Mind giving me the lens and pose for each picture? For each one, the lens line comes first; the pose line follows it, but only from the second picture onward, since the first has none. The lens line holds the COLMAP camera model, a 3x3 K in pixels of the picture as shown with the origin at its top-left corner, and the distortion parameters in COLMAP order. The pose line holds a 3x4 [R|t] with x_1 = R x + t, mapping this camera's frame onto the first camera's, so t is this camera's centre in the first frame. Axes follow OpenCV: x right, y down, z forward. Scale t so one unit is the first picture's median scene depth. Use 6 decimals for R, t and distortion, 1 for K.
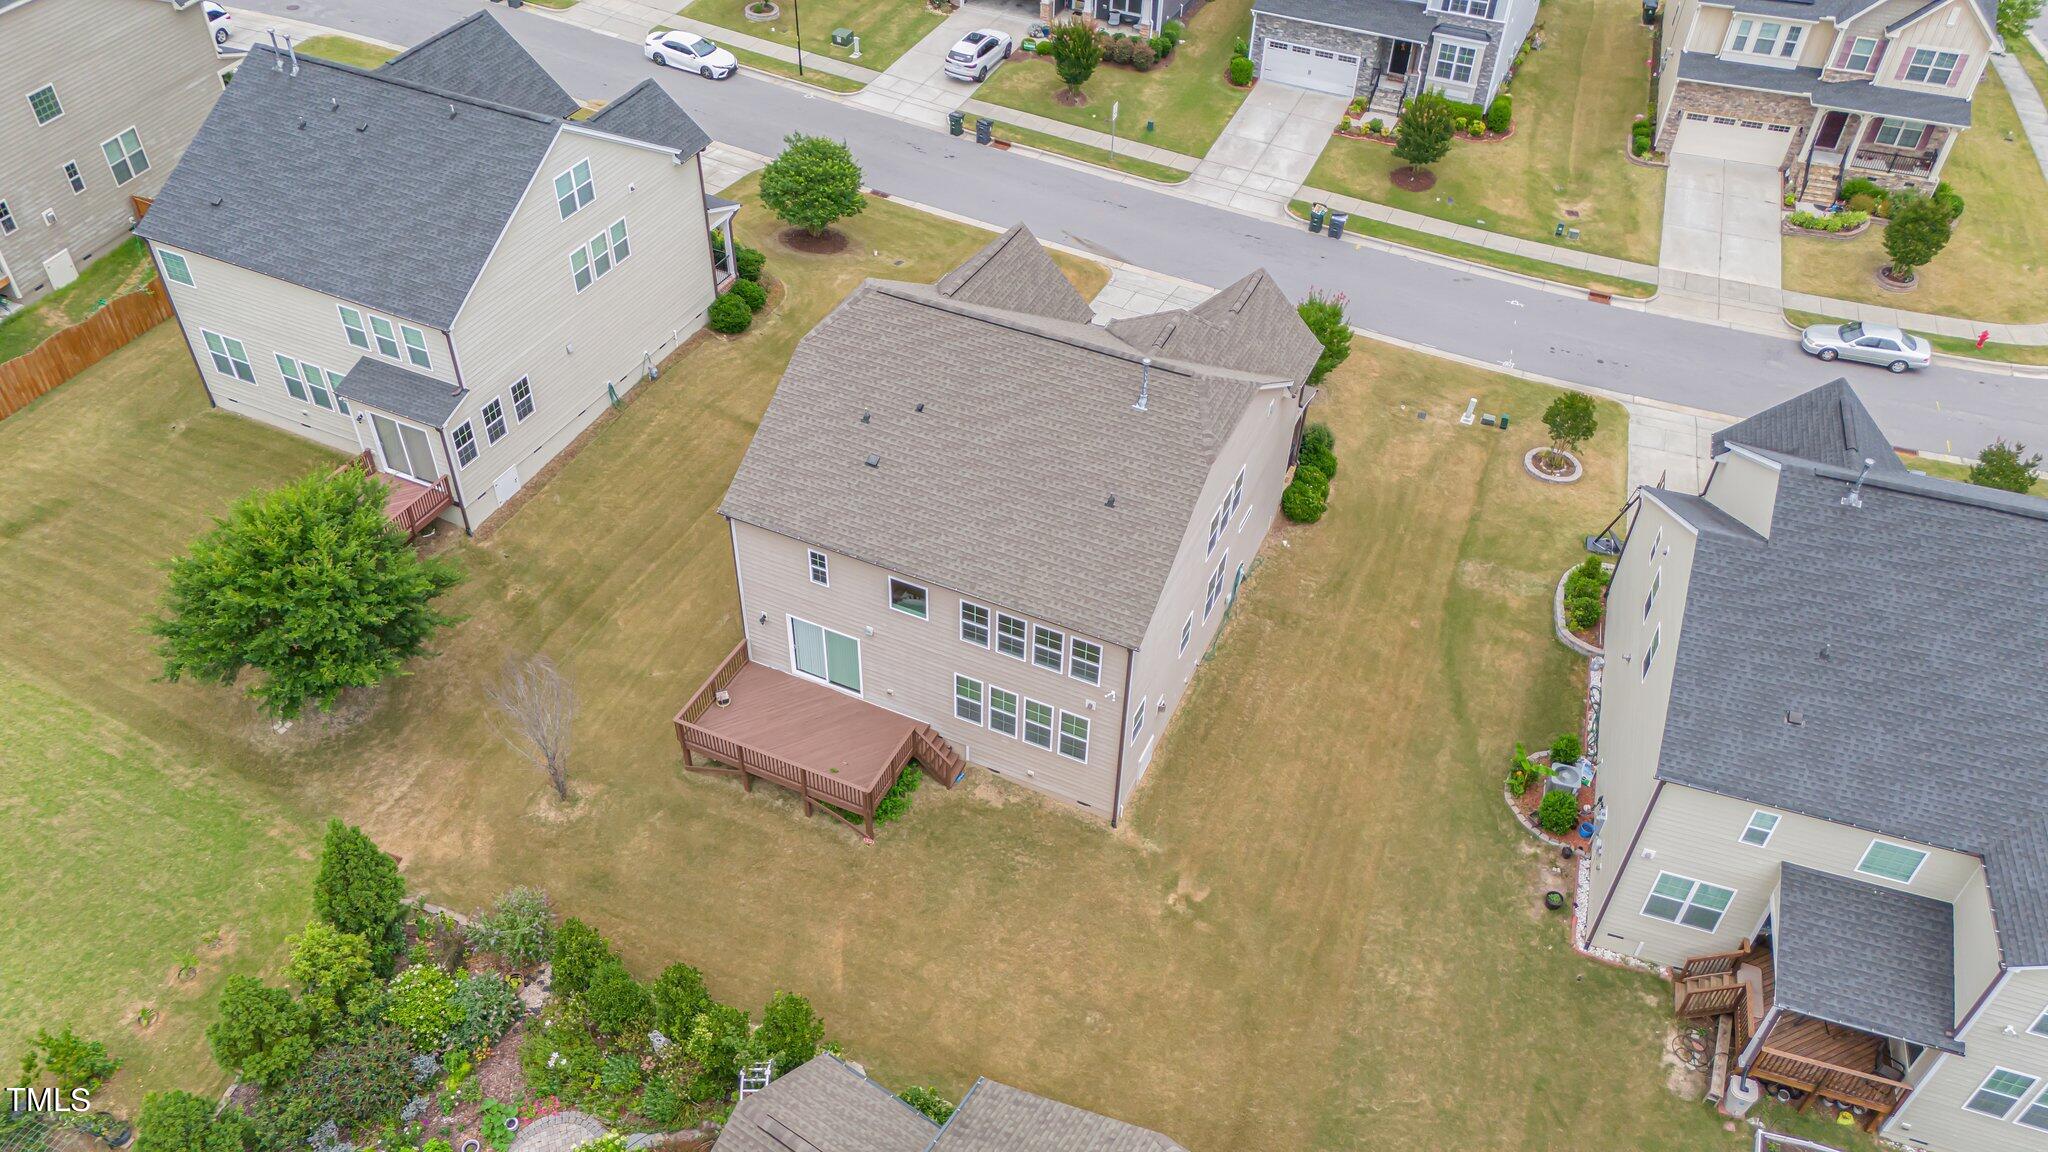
lens RADIAL K [[1556.6, 0, 1029.3], [0, 1556.6, 545.8], [0, 0, 1]] dist [0.080626, -0.085083]
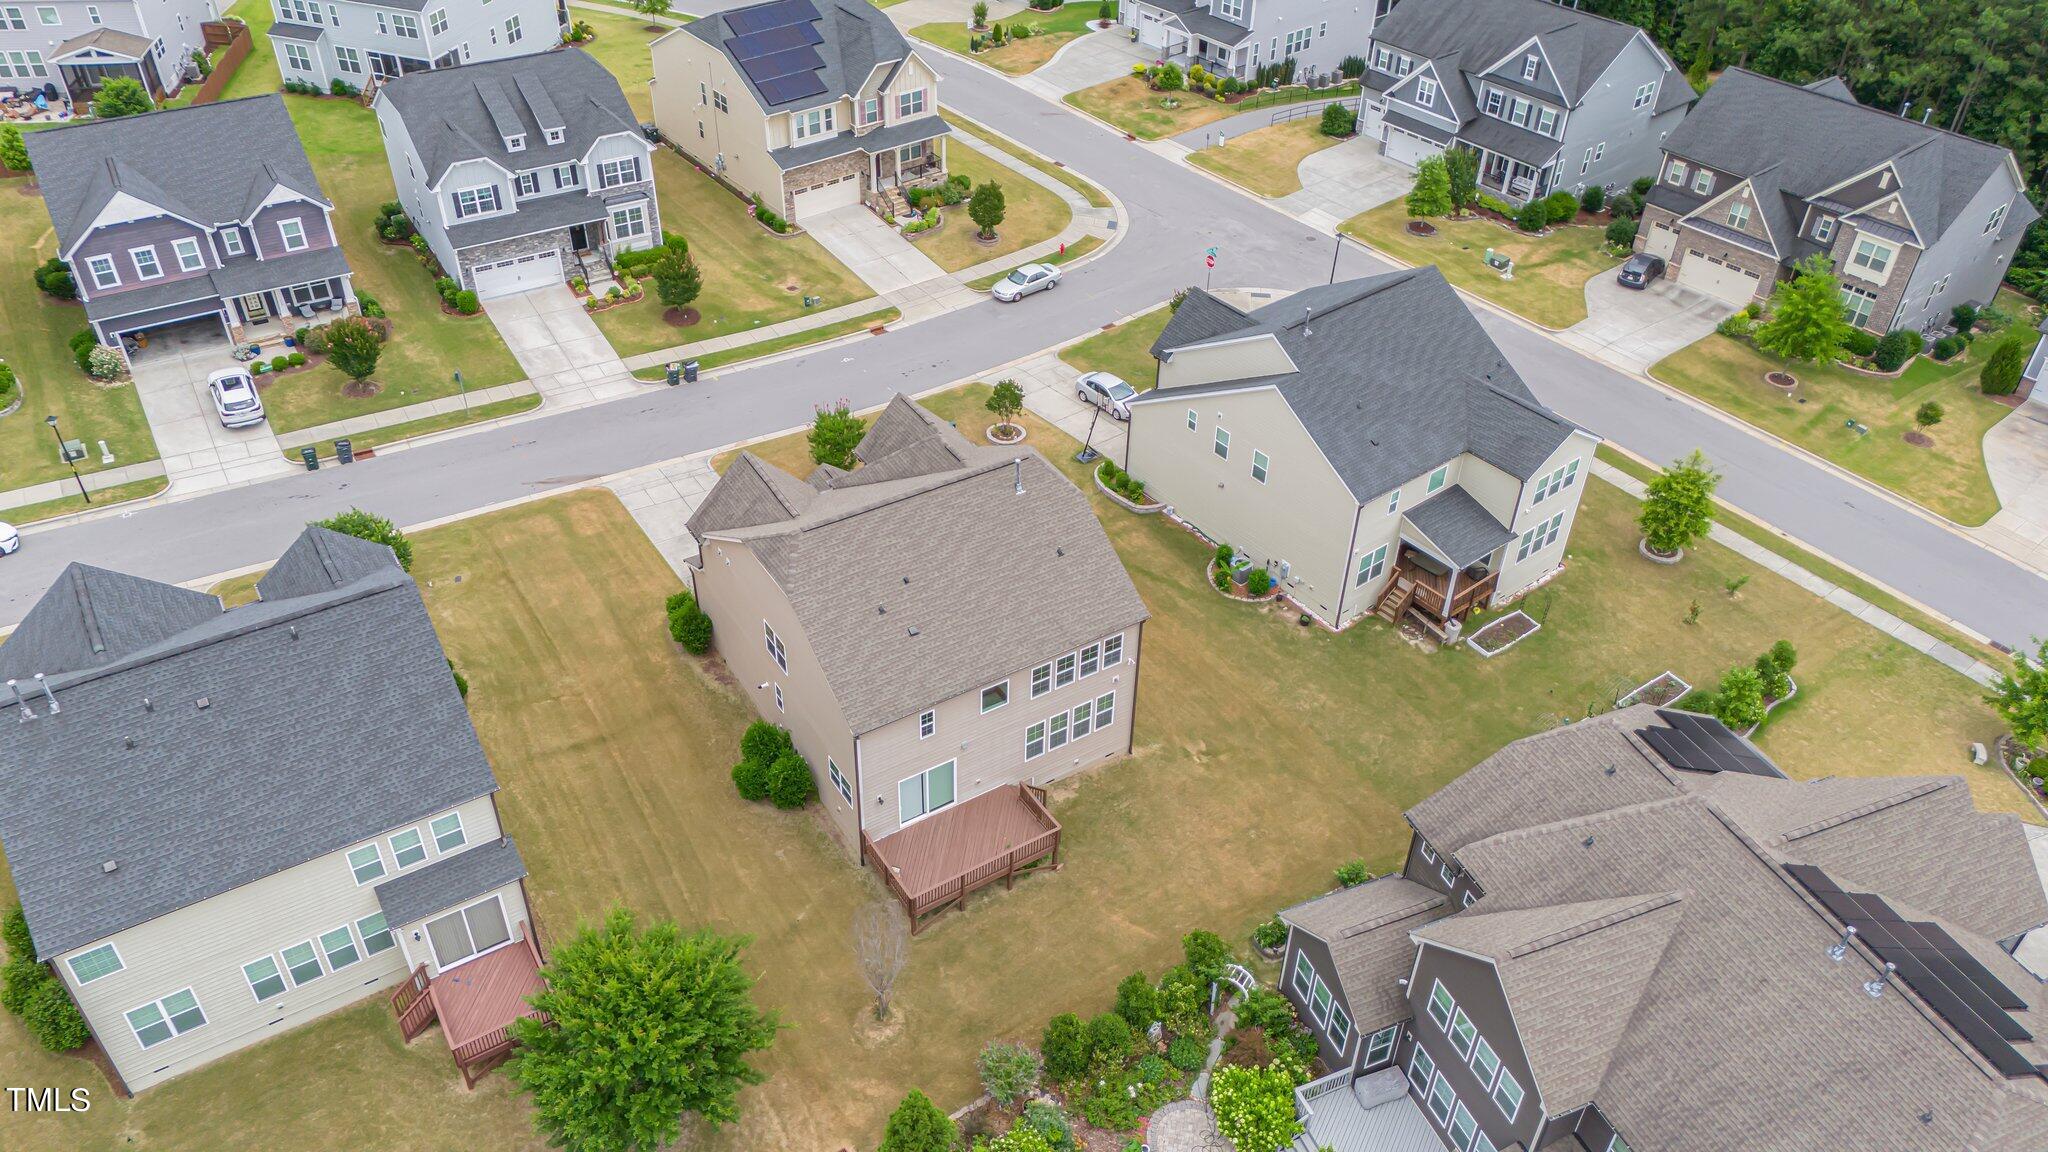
lens RADIAL K [[1598.1, 0, 1025.8], [0, 1598.1, 525.5], [0, 0, 1]] dist [0.135850, -0.190071]
pose [[0.537176, -0.502213, 0.677660, -0.564251], [0.530546, 0.825762, 0.191412, -0.206476], [-0.655716, 0.256708, 0.710027, -0.021005]]
